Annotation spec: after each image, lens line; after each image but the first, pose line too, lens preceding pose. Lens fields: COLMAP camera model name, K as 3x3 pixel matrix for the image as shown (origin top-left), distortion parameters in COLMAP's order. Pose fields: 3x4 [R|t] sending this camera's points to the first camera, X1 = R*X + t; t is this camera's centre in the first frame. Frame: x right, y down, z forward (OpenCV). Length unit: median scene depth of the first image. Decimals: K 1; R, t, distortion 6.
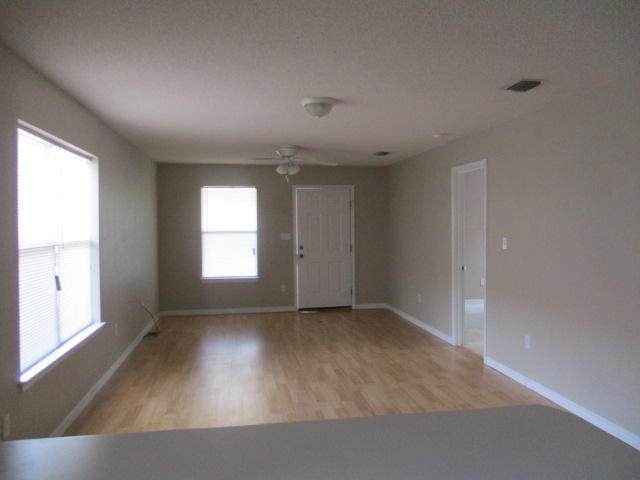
lens RADIAL K [[528.6, 0, 329.4], [0, 528.6, 236.5], [0, 0, 1]] dist [-0.039789, 0.037747]
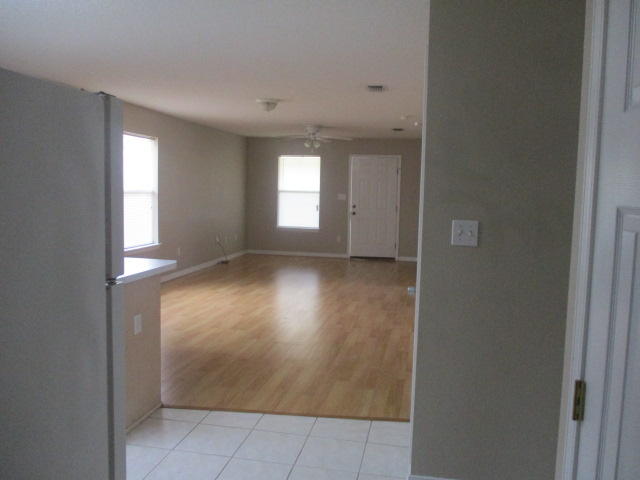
lens RADIAL K [[528.6, 0, 329.4], [0, 528.6, 236.5], [0, 0, 1]] dist [-0.039789, 0.037747]
pose [[0.934863, 0.062932, -0.349386, 0.326165], [-0.040026, 0.996572, 0.072407, 0.003983], [0.352745, -0.053706, 0.934177, -0.160783]]
